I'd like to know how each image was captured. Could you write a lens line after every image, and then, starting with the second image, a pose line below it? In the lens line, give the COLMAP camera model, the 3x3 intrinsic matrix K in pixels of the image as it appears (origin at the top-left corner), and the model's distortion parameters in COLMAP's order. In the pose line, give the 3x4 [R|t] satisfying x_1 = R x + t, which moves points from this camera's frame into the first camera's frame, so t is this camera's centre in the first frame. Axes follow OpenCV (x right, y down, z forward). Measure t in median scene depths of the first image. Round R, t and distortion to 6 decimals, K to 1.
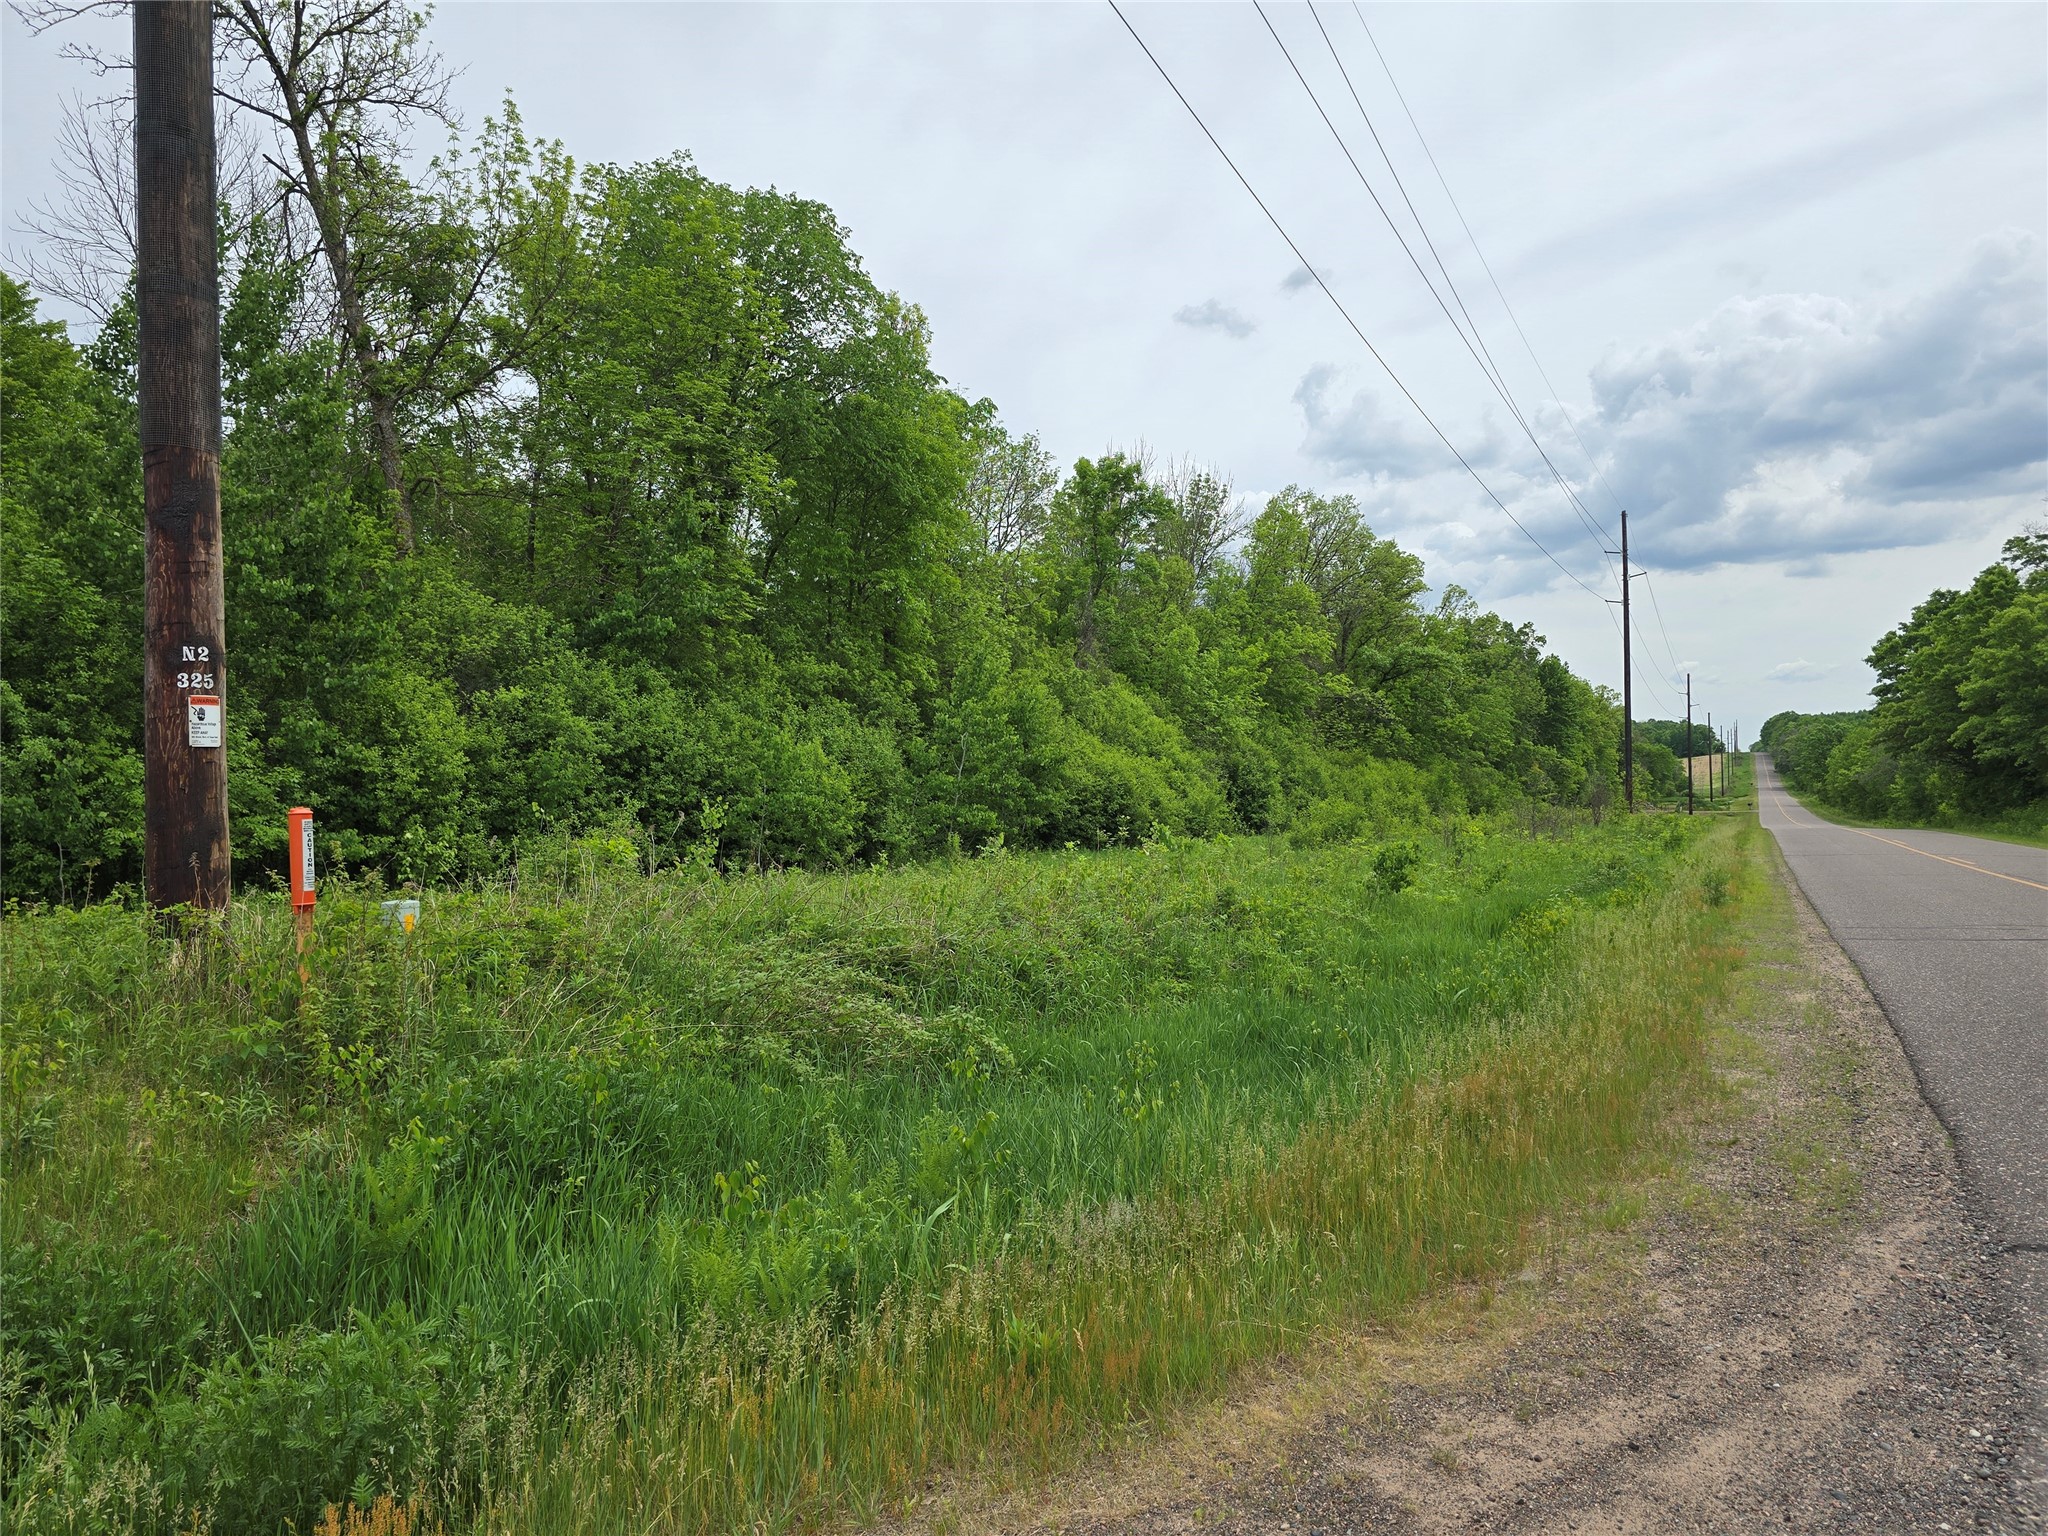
lens RADIAL K [[1367.8, 0, 1016.4], [0, 1367.8, 761.5], [0, 0, 1]] dist [0.118747, -0.125156]
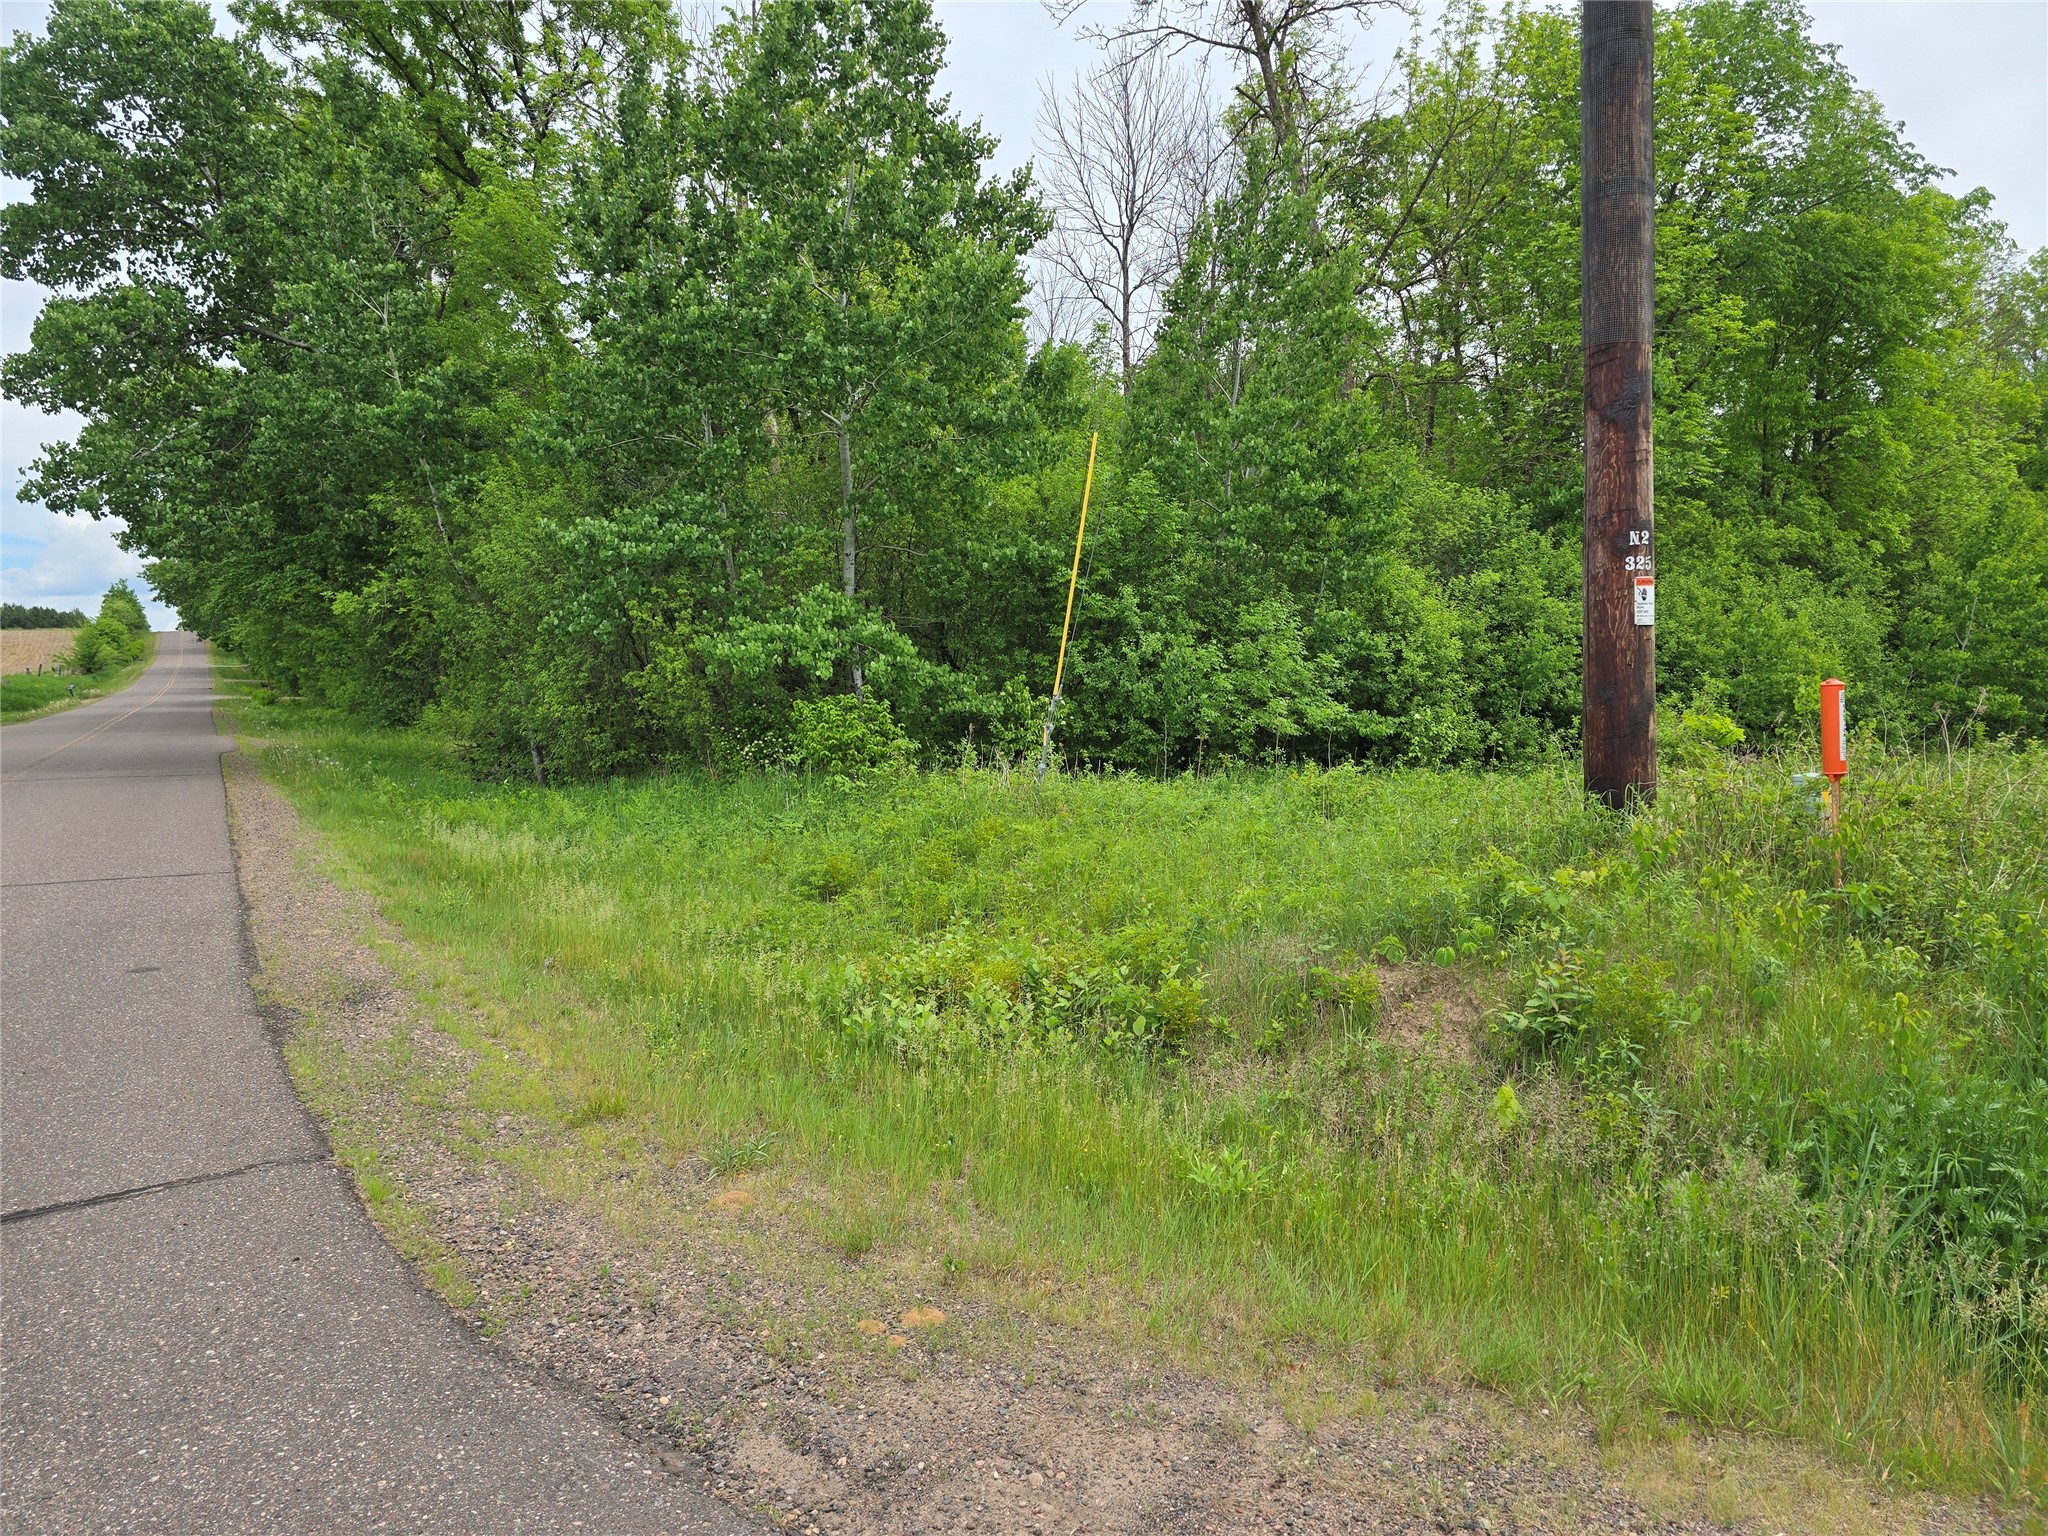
lens RADIAL K [[1375.7, 0, 1033.3], [0, 1375.7, 744.8], [0, 0, 1]] dist [0.102551, -0.074174]
pose [[0.868434, 0.015163, -0.495573, -0.128771], [0.019415, 0.997725, 0.064551, 0.000826], [0.495425, -0.065680, 0.866164, -0.046706]]
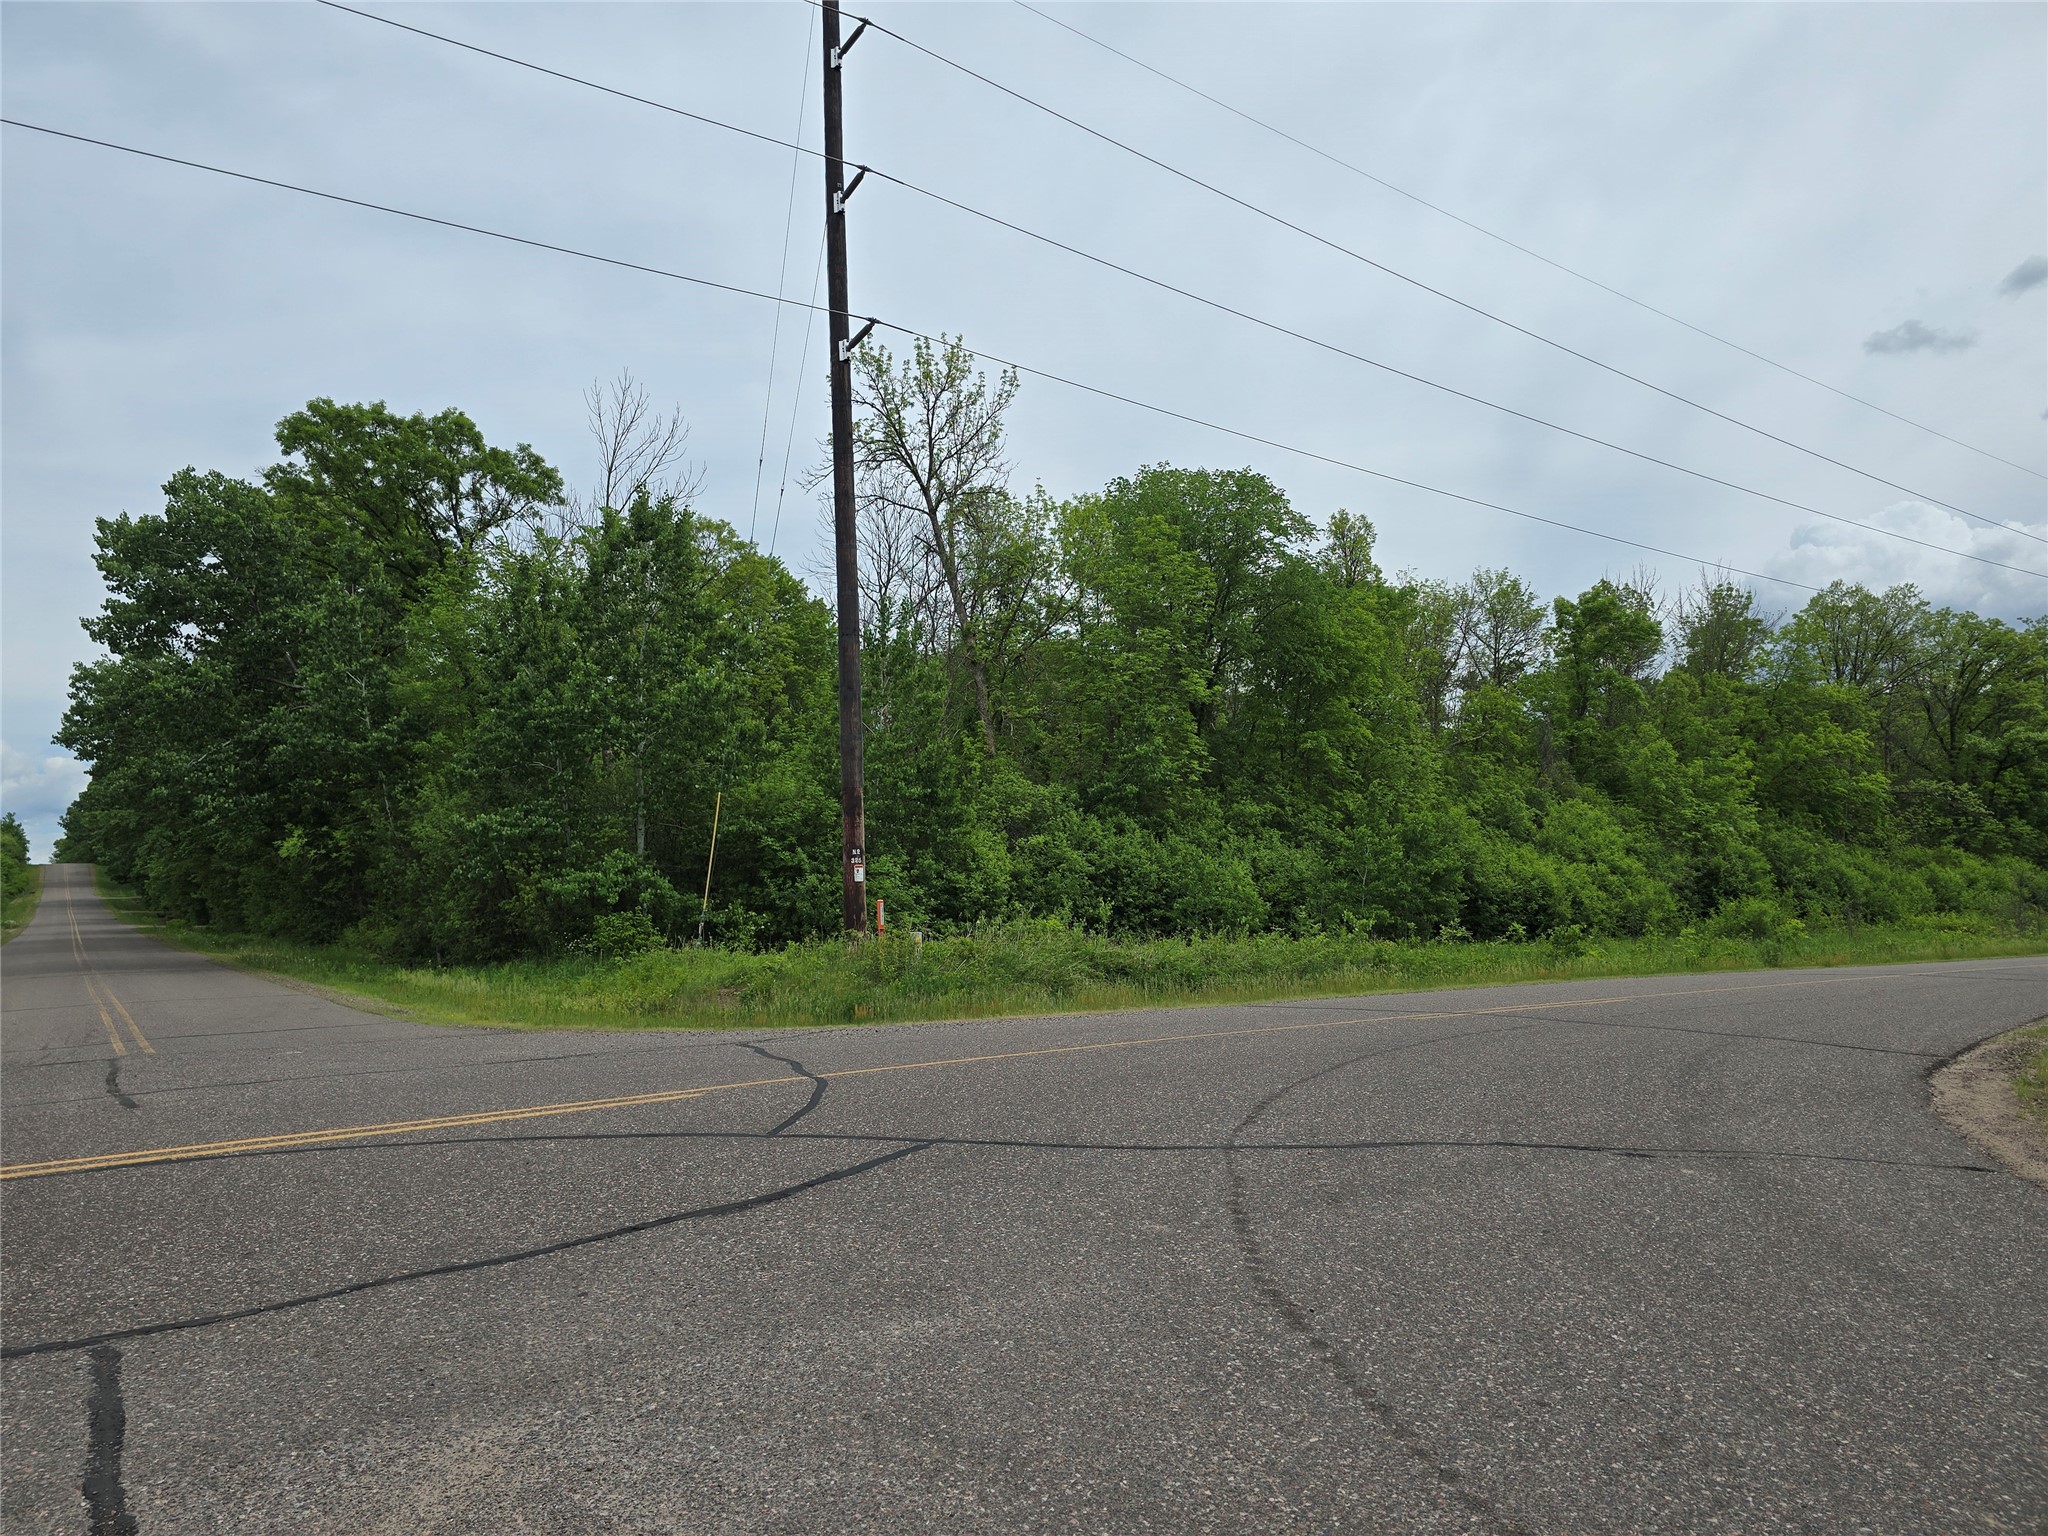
lens RADIAL K [[1367.8, 0, 1016.4], [0, 1367.8, 761.5], [0, 0, 1]] dist [0.118747, -0.125156]
pose [[0.896439, -0.058025, -0.439352, 0.311092], [0.023623, 0.996238, -0.083373, -0.004072], [0.442537, 0.064360, 0.894437, -0.453288]]
